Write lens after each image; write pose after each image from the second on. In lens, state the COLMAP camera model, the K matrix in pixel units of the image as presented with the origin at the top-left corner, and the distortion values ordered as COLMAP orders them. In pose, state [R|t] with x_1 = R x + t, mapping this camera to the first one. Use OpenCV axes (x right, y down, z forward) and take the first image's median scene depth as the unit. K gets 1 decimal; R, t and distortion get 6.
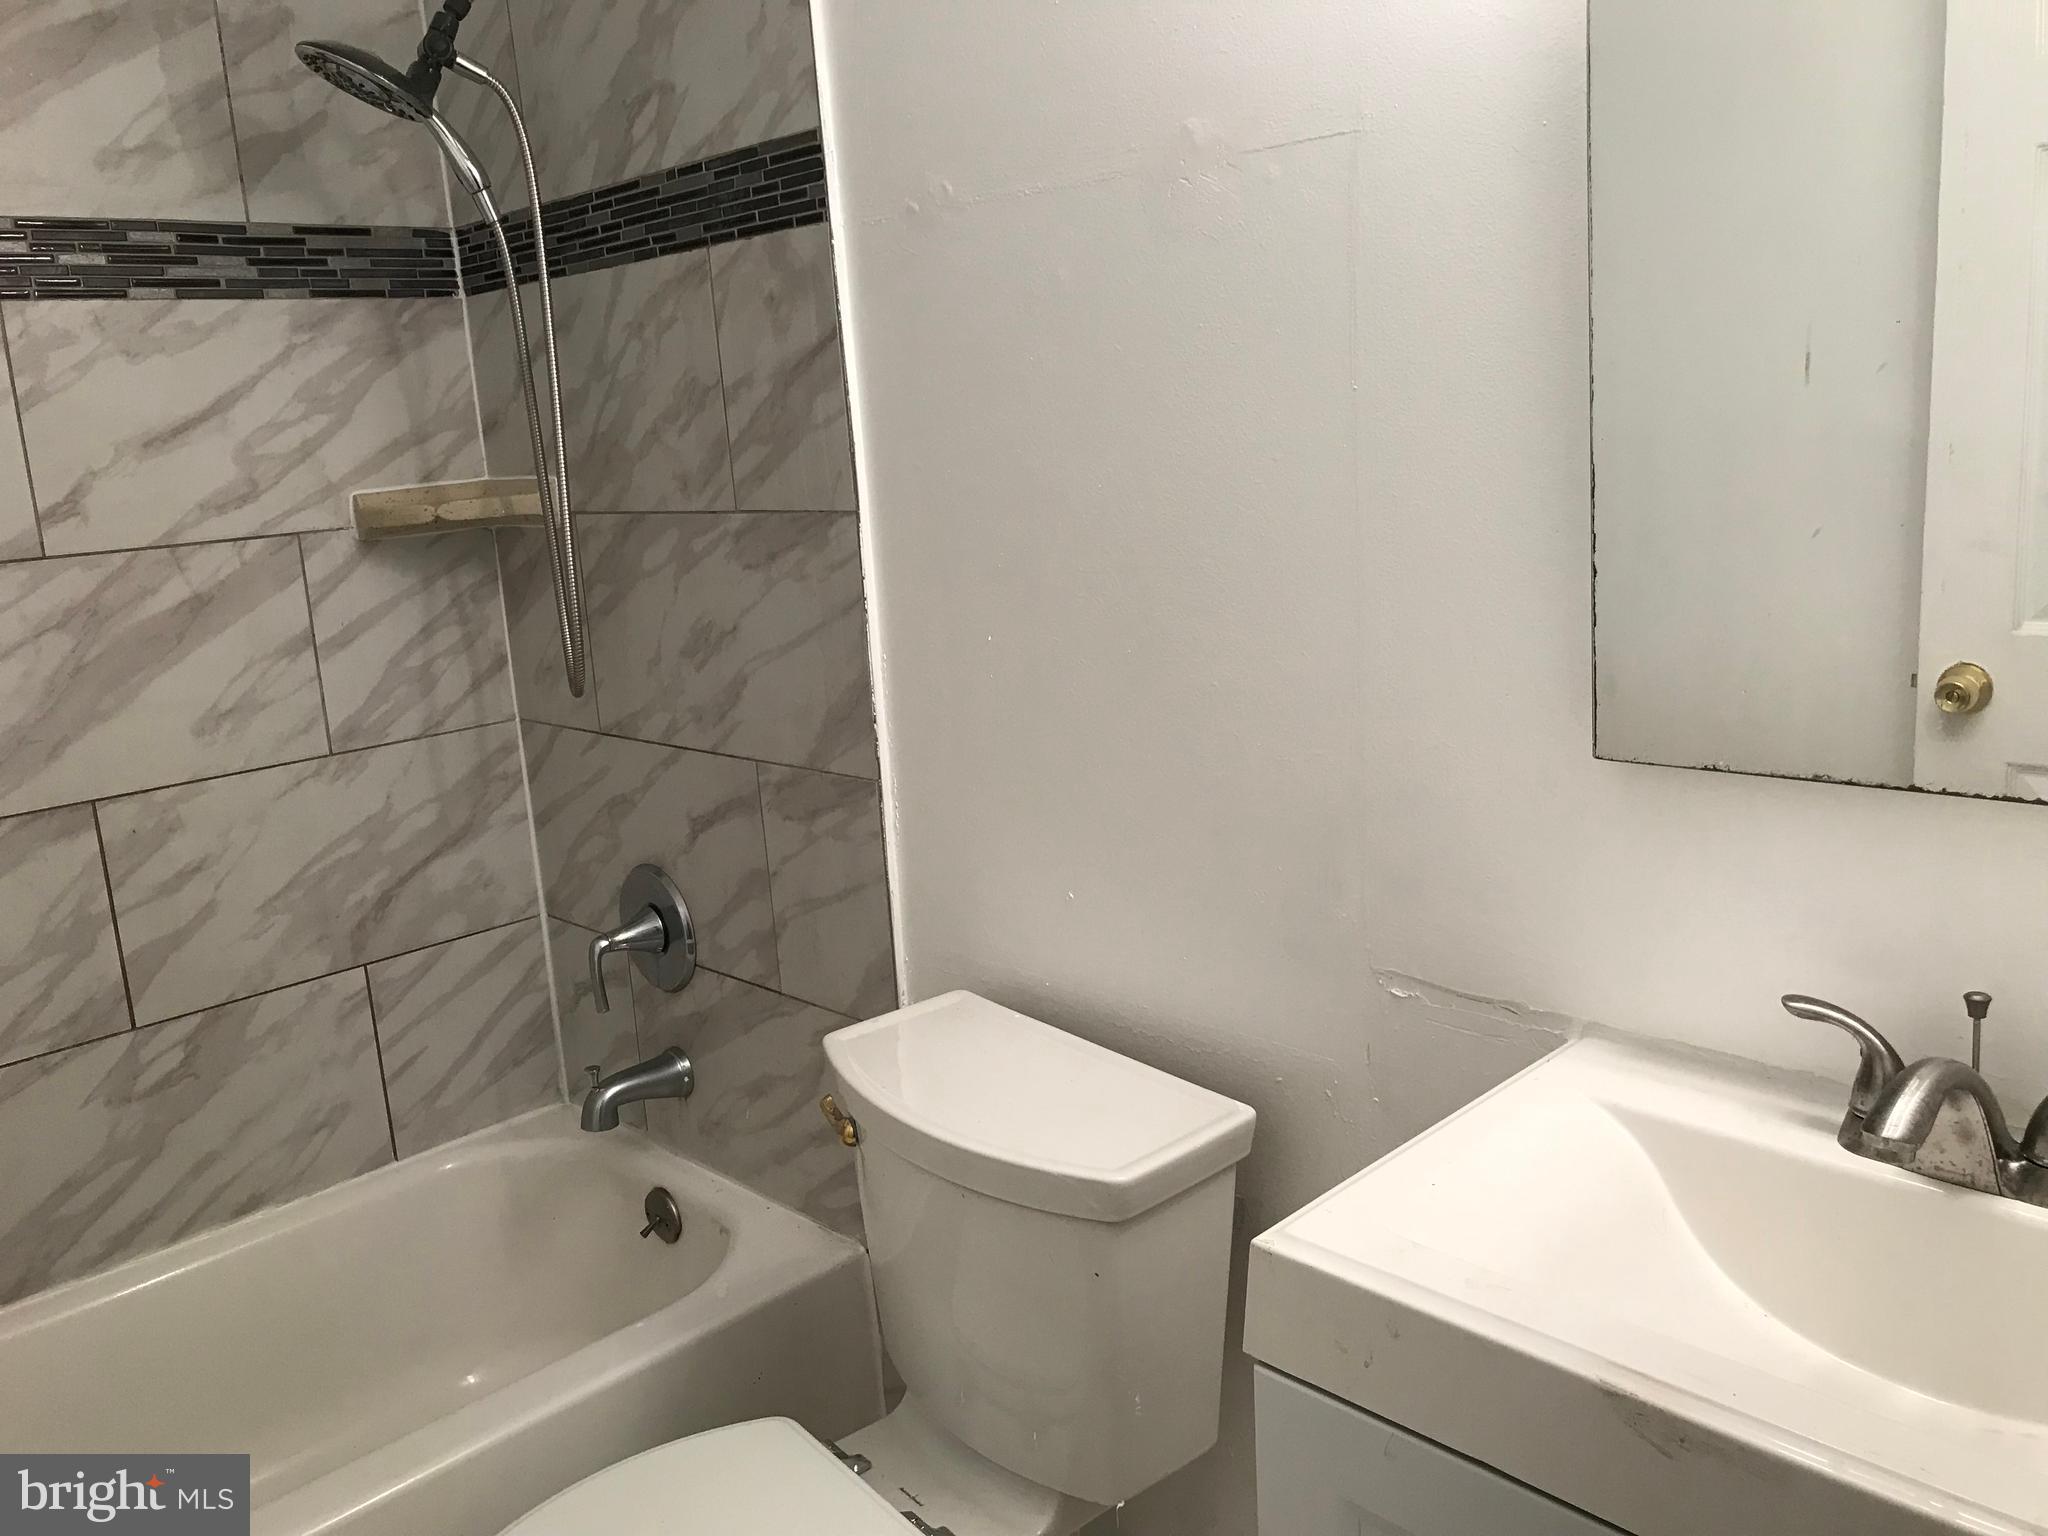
lens RADIAL K [[1672.8, 0, 1018.0], [0, 1672.8, 750.1], [0, 0, 1]] dist [0.043962, -0.054900]
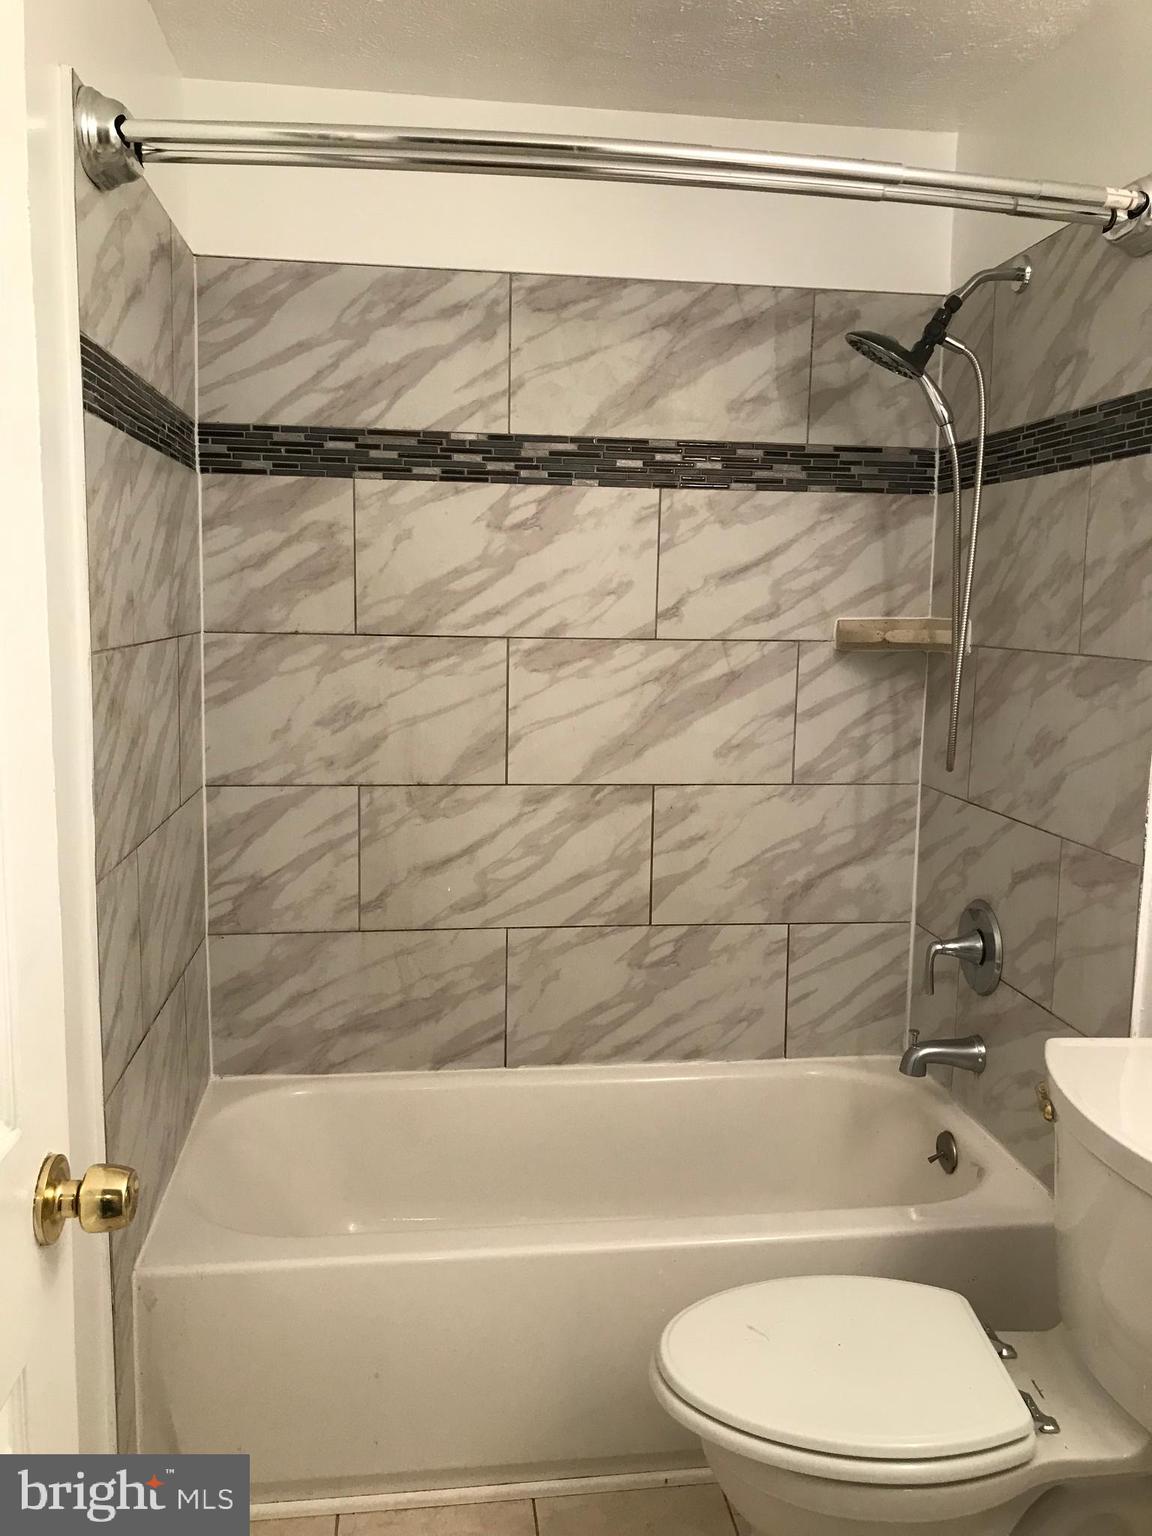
lens RADIAL K [[1254.6, 0, 576.0], [0, 1254.6, 768.0], [0, 0, 1]] dist [0.043962, -0.054900]
pose [[0.800328, 0.163153, -0.576938, 0.100945], [-0.189947, 0.981693, 0.014120, 0.010330], [0.568679, 0.098287, 0.816666, -0.059710]]
